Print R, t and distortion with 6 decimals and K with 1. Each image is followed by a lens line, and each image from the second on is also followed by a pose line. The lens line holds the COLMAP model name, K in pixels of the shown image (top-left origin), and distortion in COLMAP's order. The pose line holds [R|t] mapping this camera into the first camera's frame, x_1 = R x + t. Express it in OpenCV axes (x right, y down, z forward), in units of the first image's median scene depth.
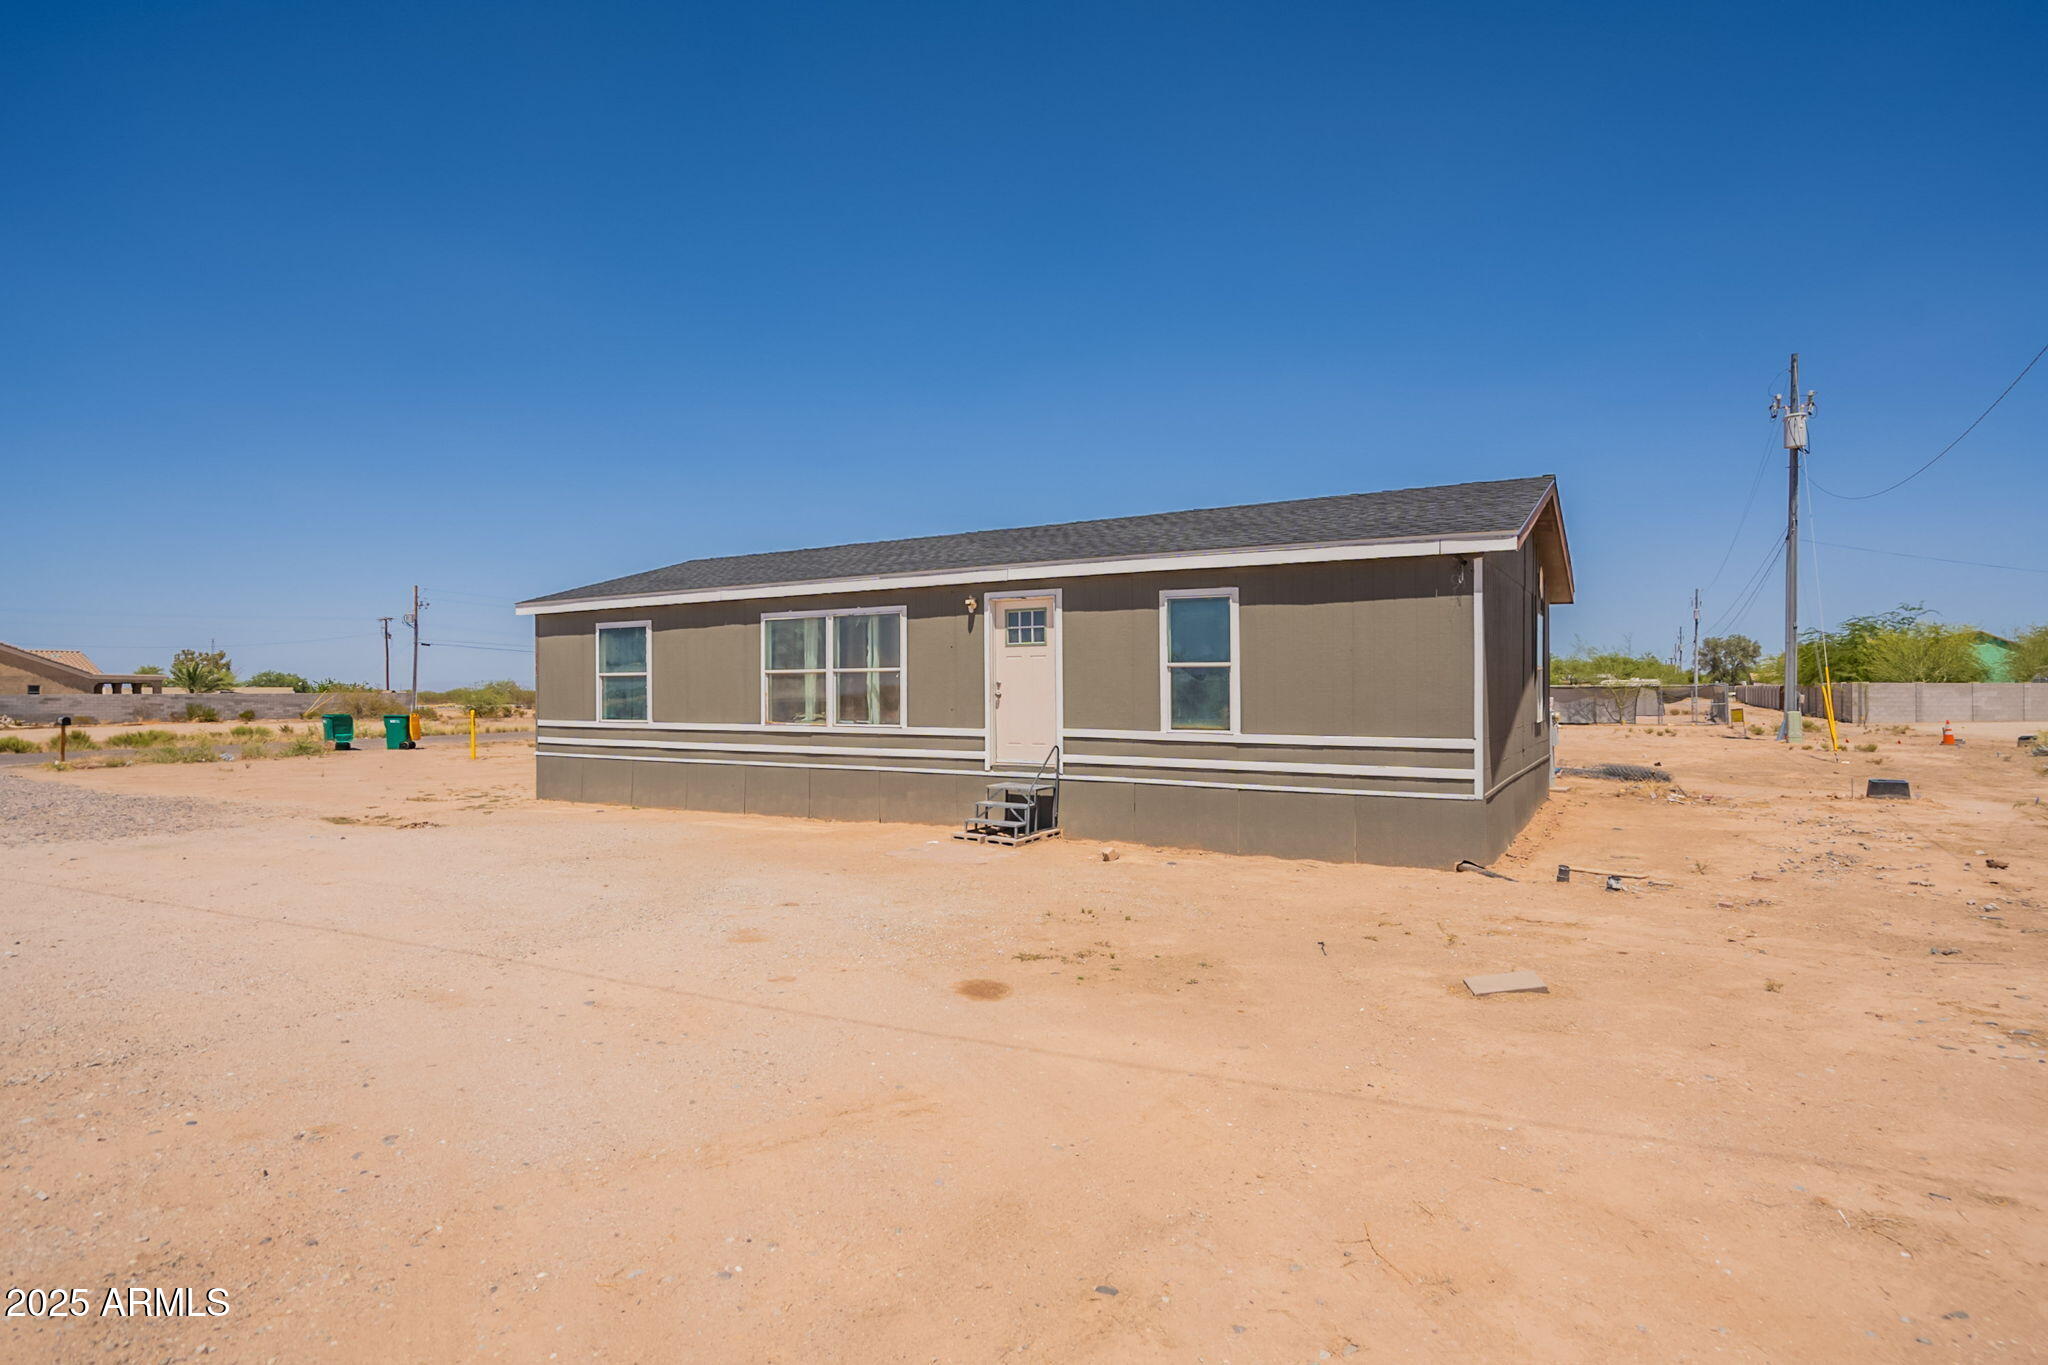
lens RADIAL K [[1037.0, 0, 1033.5], [0, 1037.0, 691.3], [0, 0, 1]] dist [0.004729, -0.001086]
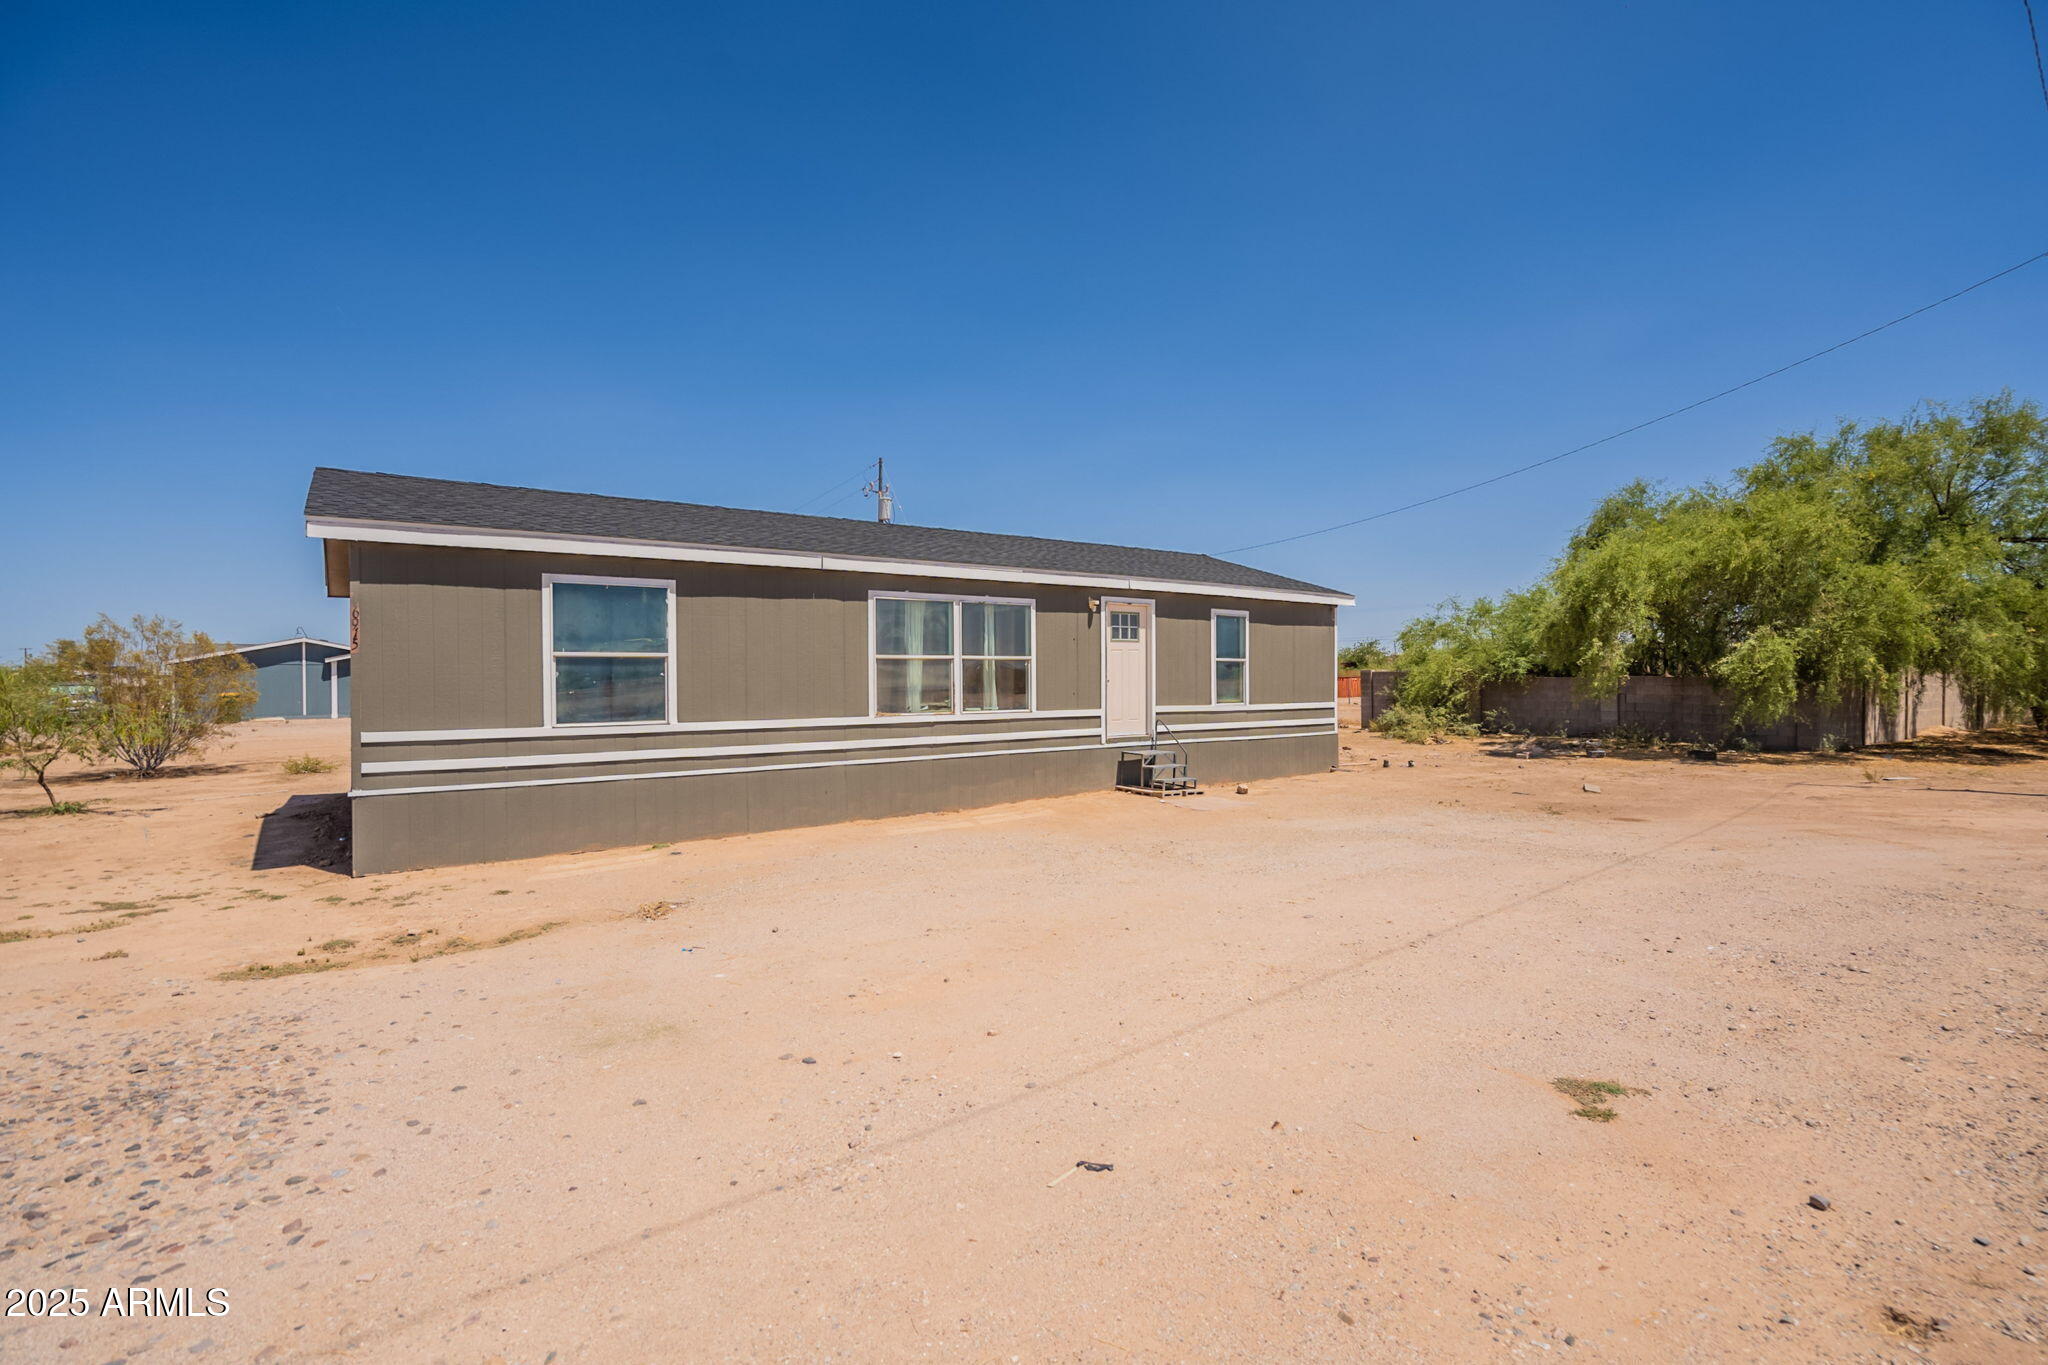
lens RADIAL K [[930.2, 0, 1026.2], [0, 930.2, 700.2], [0, 0, 1]] dist [0.001058, 0.000012]
pose [[0.403610, -0.022467, 0.914655, -1.014572], [0.005492, 0.999740, 0.022133, 0.001163], [-0.914915, -0.003910, 0.403628, 0.612929]]
